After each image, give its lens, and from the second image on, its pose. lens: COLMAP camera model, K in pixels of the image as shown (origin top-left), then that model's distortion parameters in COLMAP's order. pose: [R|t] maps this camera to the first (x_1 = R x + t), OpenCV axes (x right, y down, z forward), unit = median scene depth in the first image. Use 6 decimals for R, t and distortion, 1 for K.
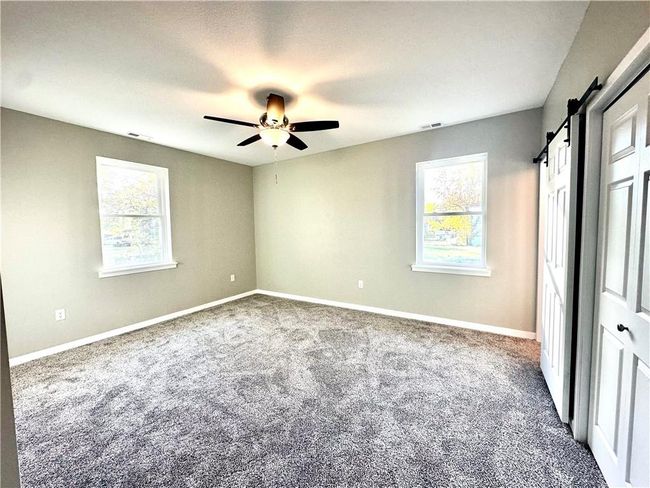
lens RADIAL K [[260.6, 0, 323.0], [0, 260.6, 243.1], [0, 0, 1]] dist [-0.003434, 0.001169]
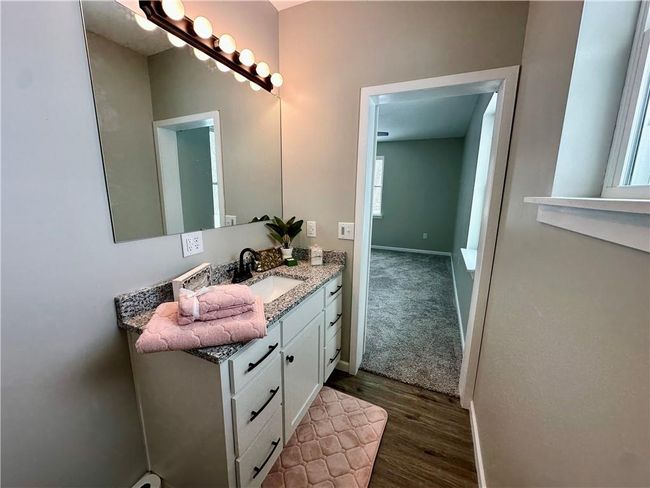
lens RADIAL K [[260.6, 0, 322.4], [0, 260.6, 245.6], [0, 0, 1]] dist [-0.003434, 0.001169]
pose [[0.125003, 0.217084, -0.968116, 1.045275], [-0.081843, 0.974700, 0.207993, -0.049295], [0.988775, 0.053234, 0.139607, 0.455480]]
